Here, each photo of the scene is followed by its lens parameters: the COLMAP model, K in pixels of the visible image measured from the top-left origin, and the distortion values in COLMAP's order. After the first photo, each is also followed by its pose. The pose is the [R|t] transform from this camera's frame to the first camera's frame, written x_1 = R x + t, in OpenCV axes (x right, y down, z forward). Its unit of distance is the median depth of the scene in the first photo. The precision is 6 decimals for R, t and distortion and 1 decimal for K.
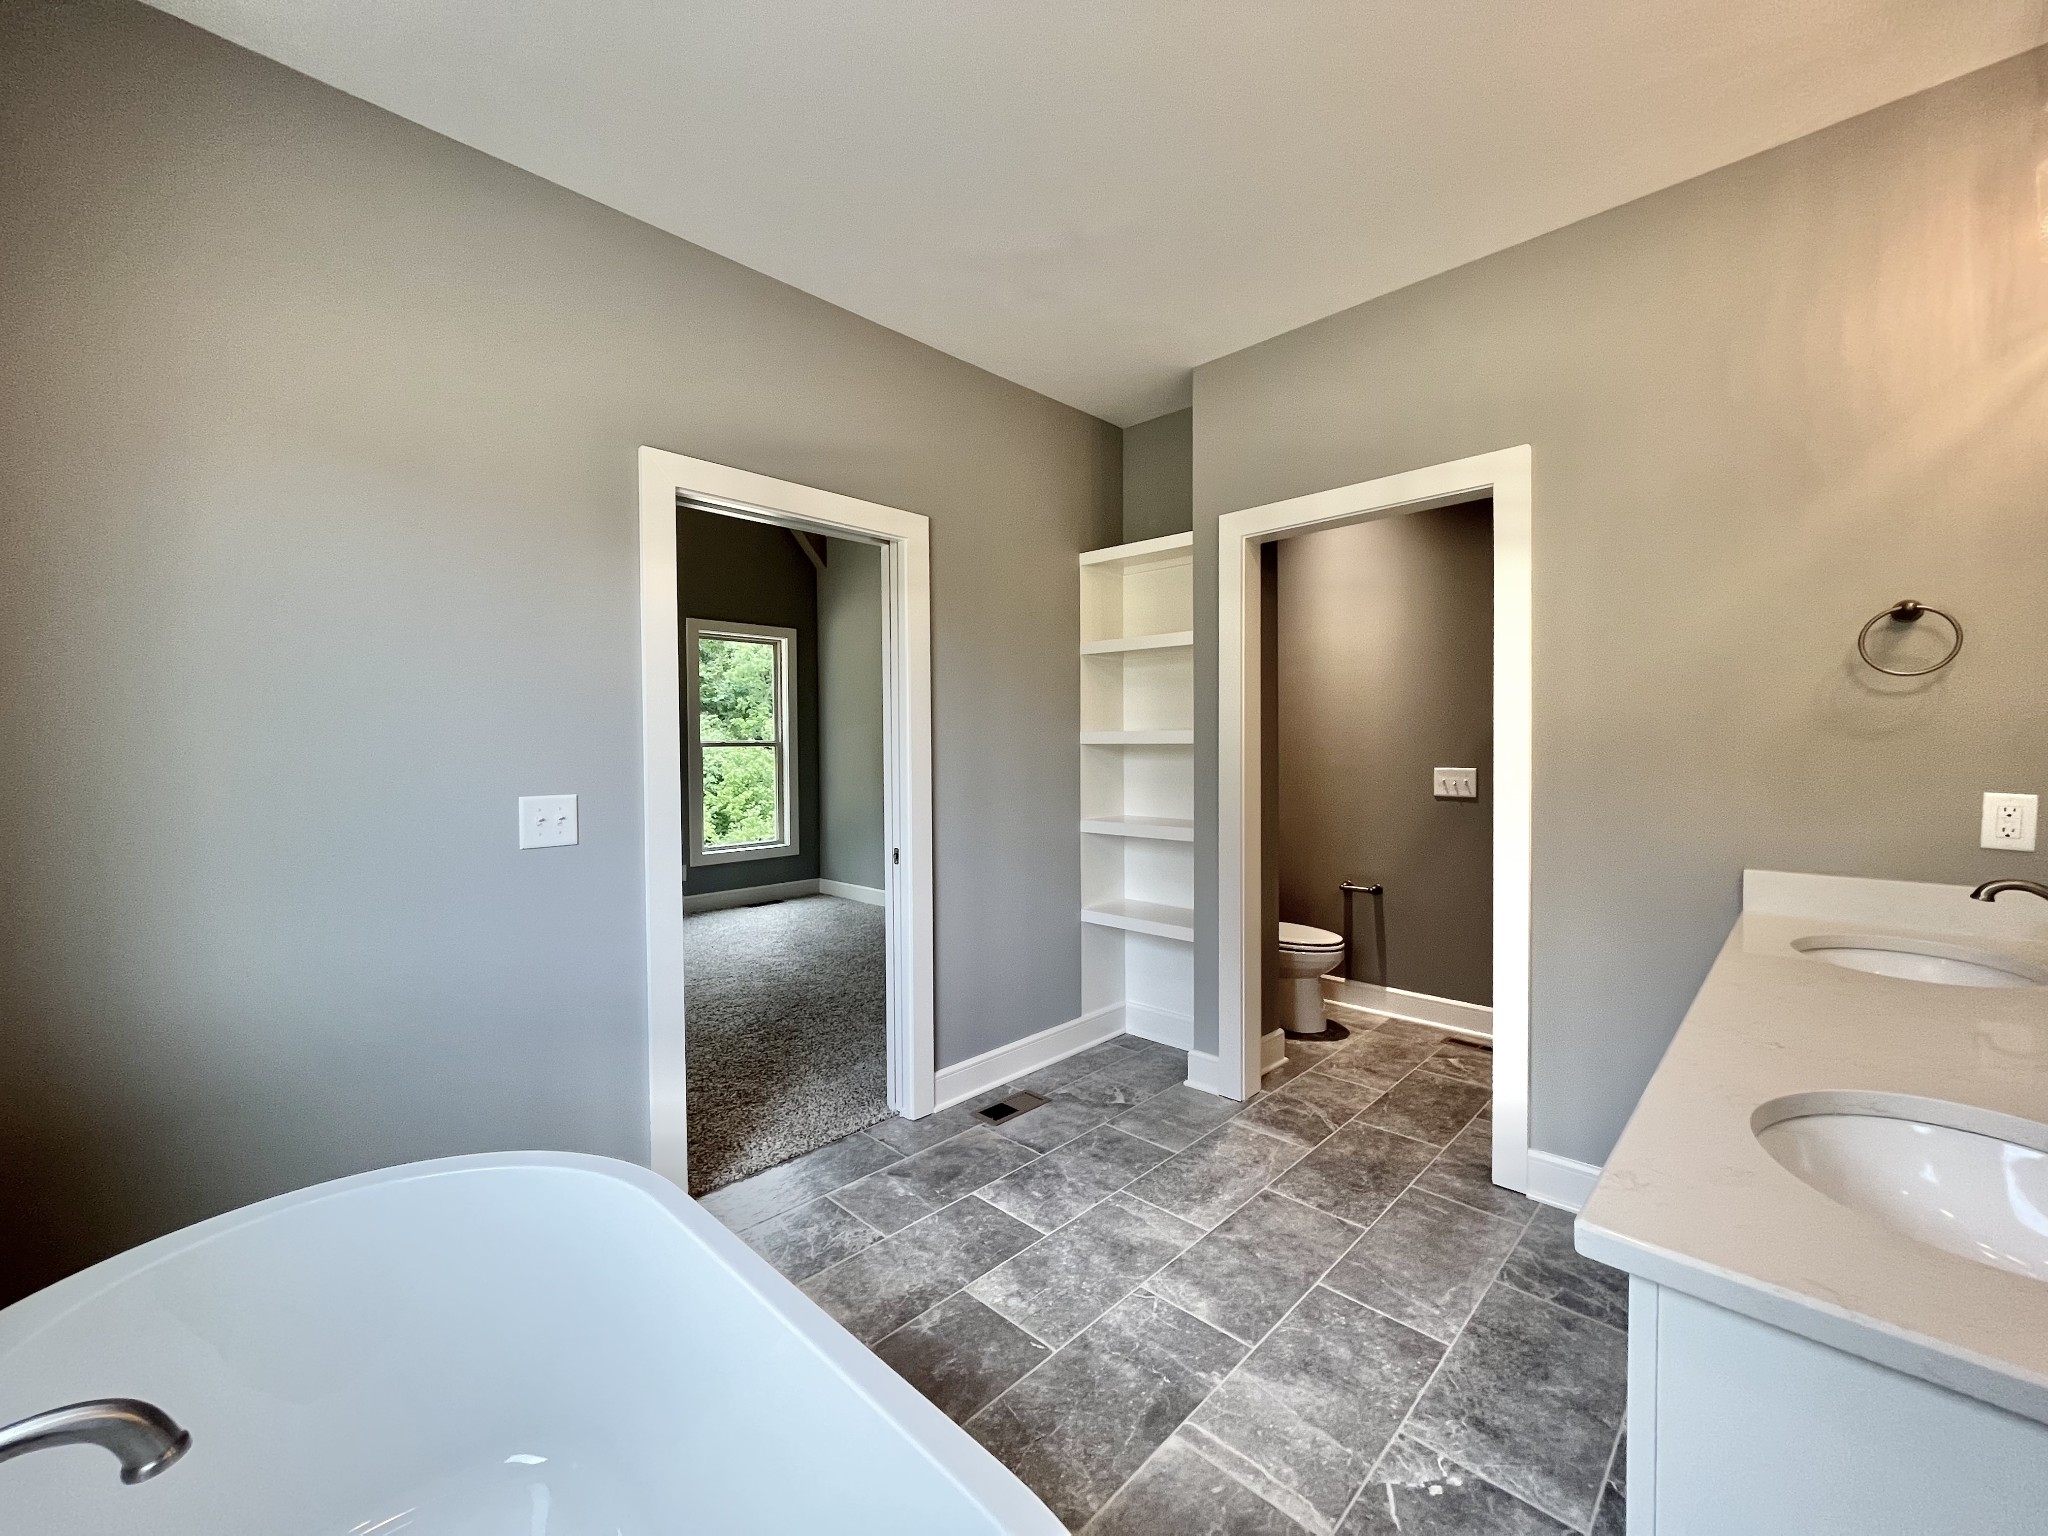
lens RADIAL K [[830.5, 0, 1030.8], [0, 830.5, 756.1], [0, 0, 1]] dist [-0.000548, 0.000075]
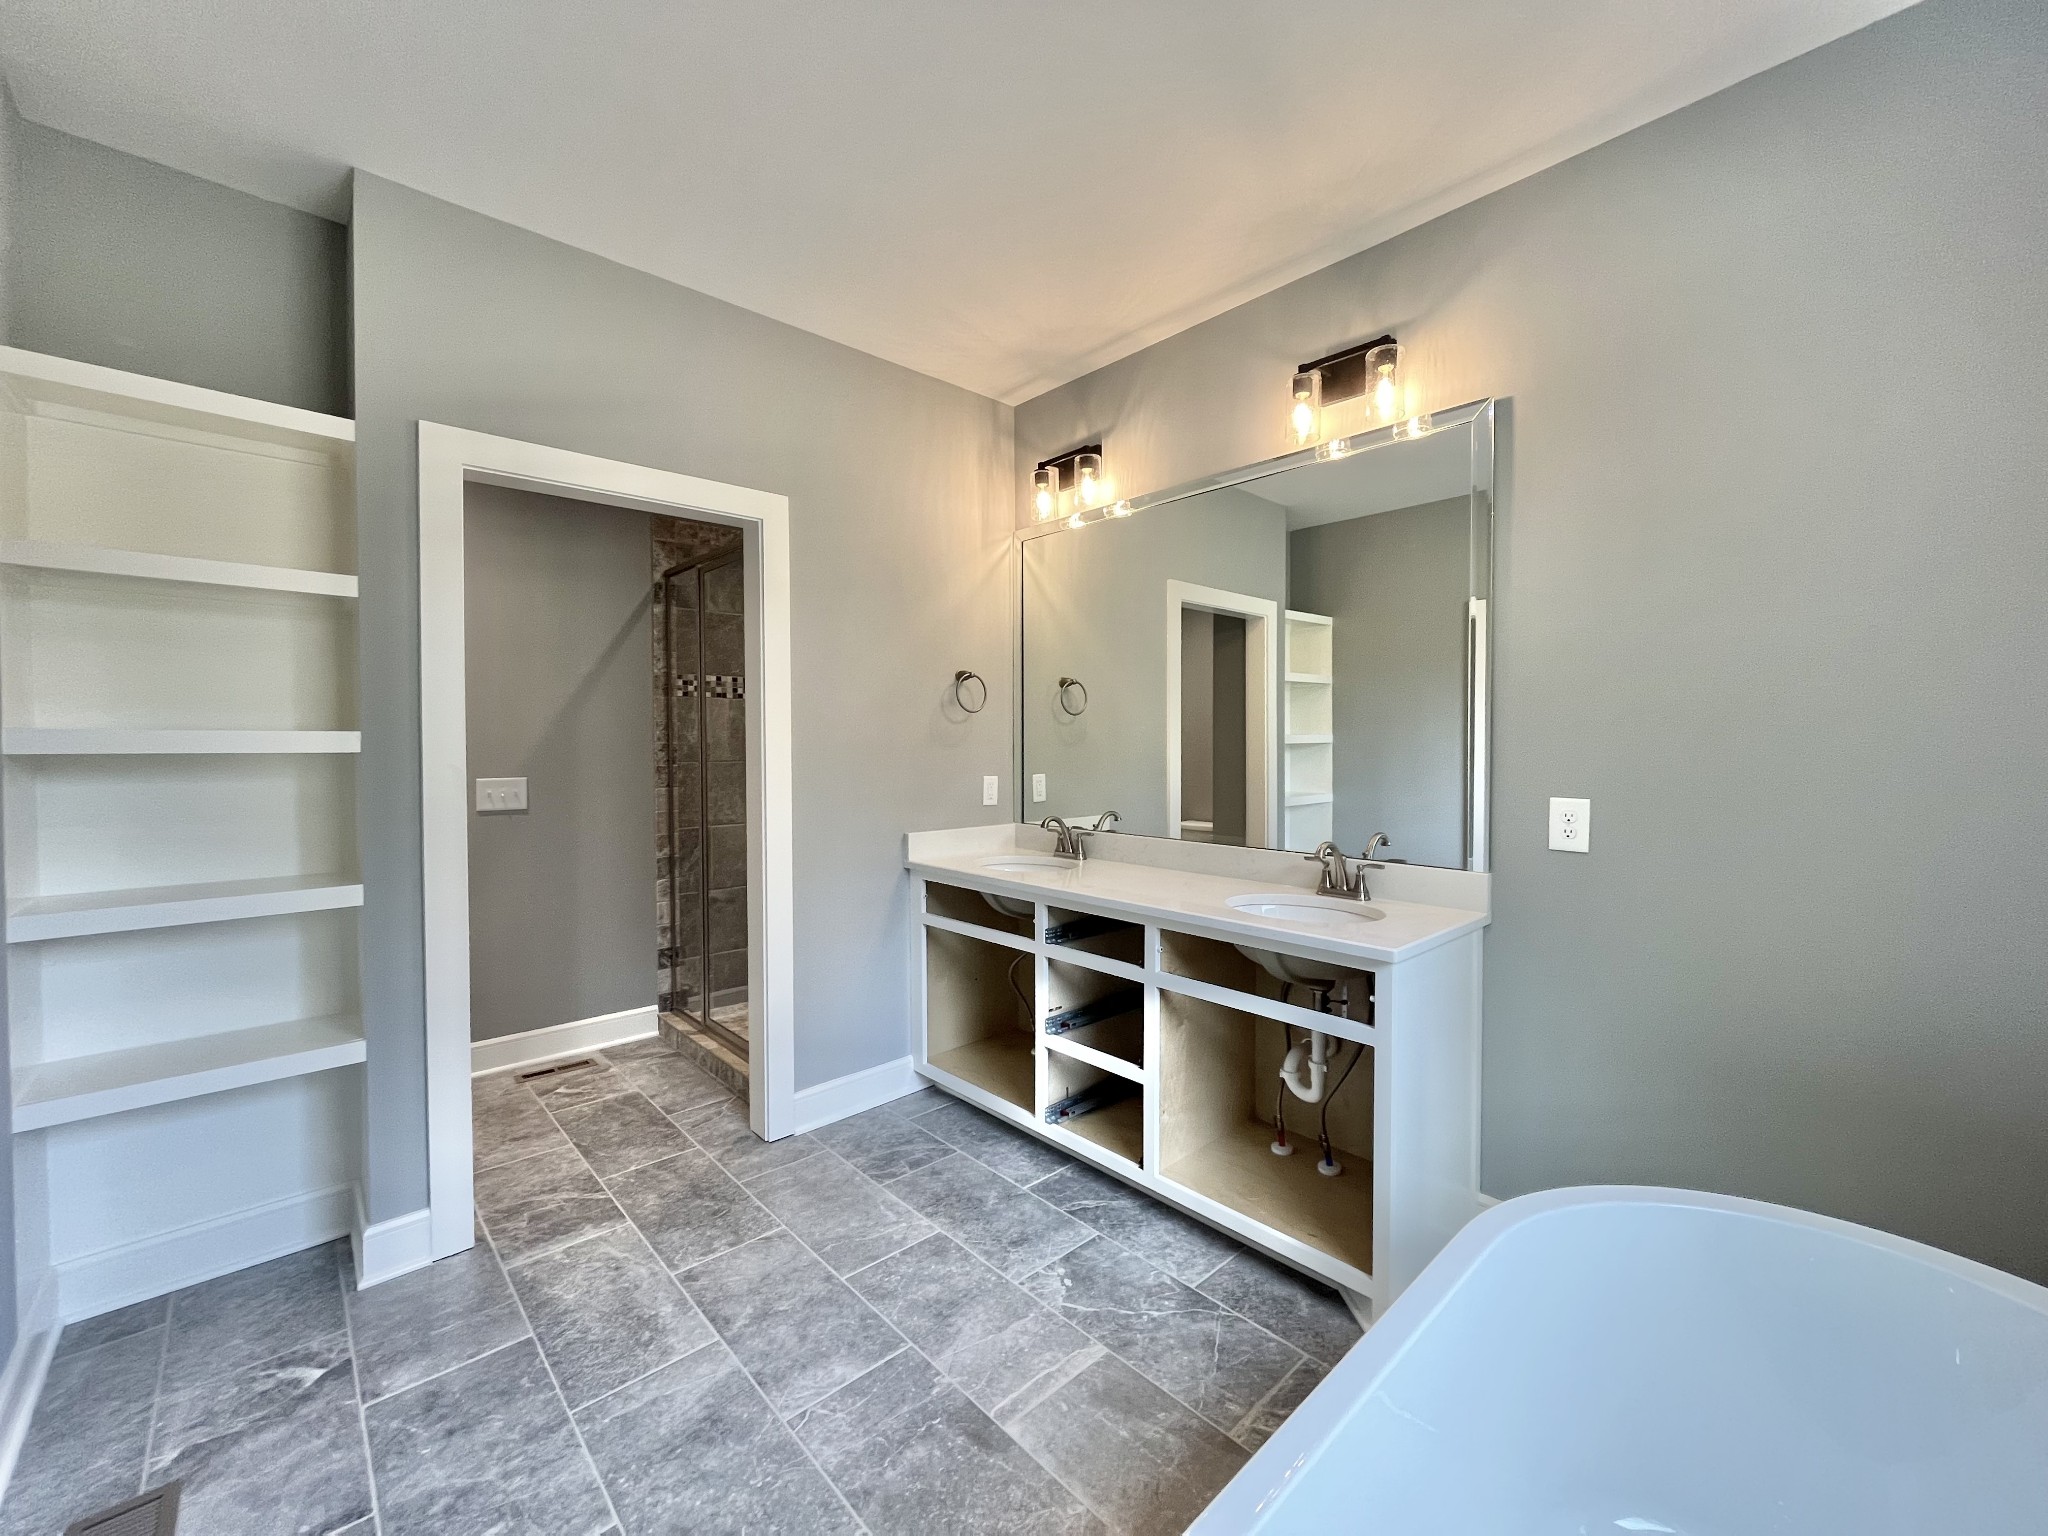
lens RADIAL K [[830.5, 0, 1025.7], [0, 830.5, 759.6], [0, 0, 1]] dist [-0.000548, 0.000075]
pose [[0.051409, -0.014636, 0.998570, -0.641329], [0.015617, 0.999782, 0.013850, -0.016521], [-0.998556, 0.014883, 0.051626, 0.694572]]
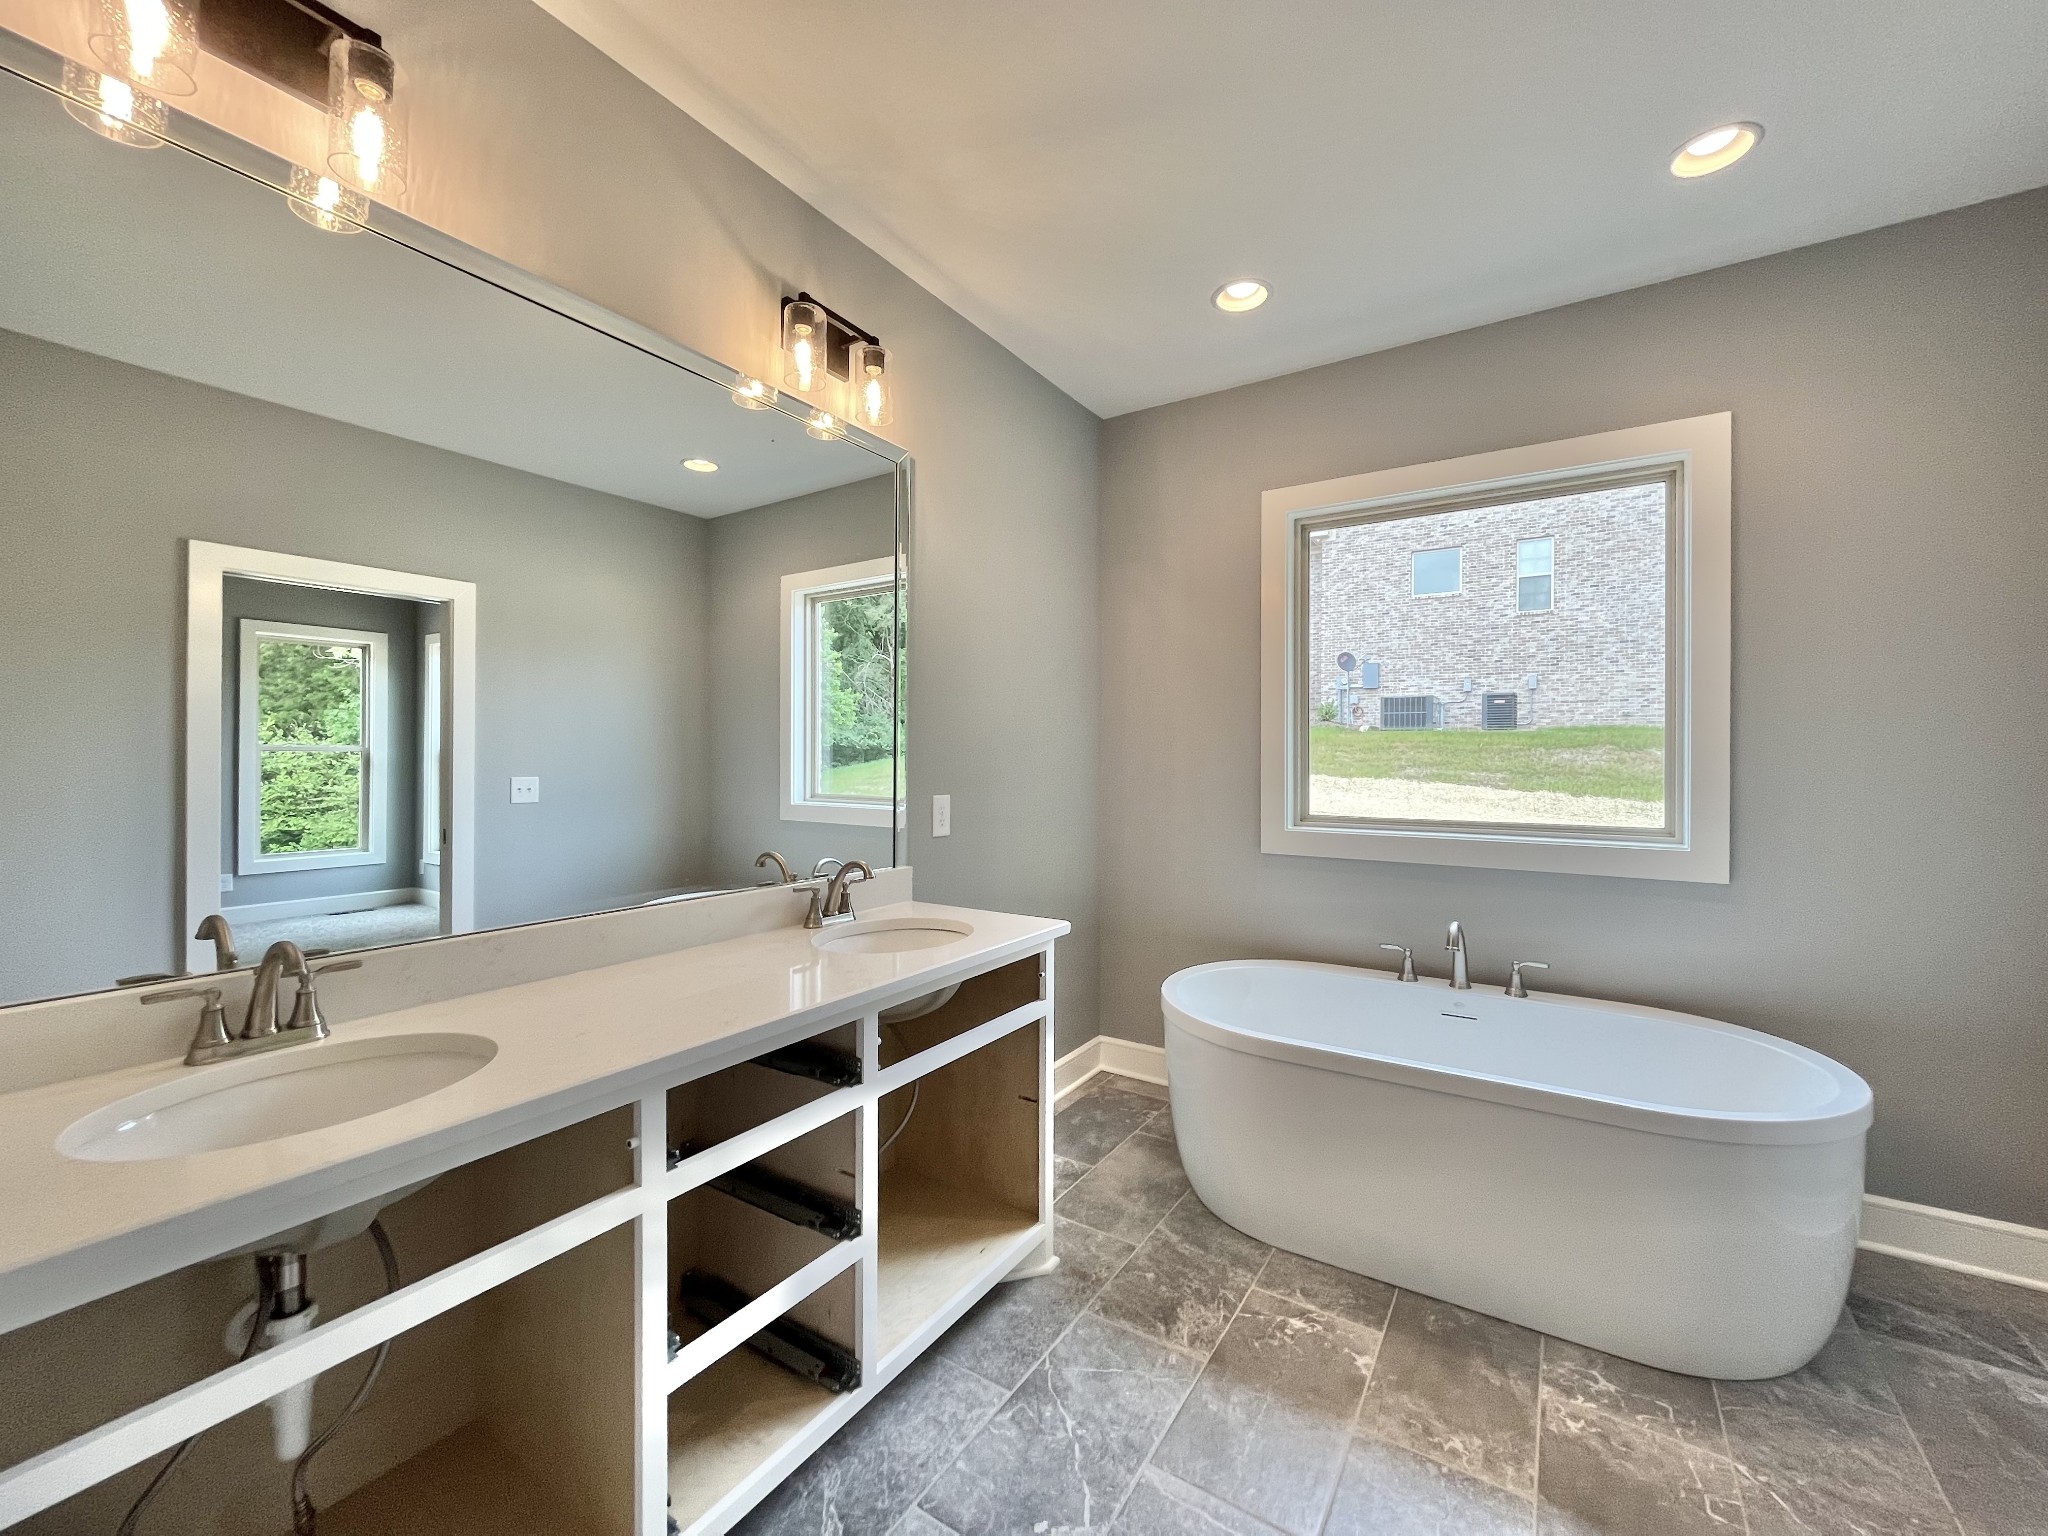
lens RADIAL K [[830.5, 0, 1024.7], [0, 830.5, 771.7], [0, 0, 1]] dist [-0.000548, 0.000075]
pose [[-0.979985, 0.010468, -0.198796, 0.487467], [0.005152, 0.999616, 0.027241, -0.019089], [0.199005, 0.025671, -0.979662, 1.358380]]
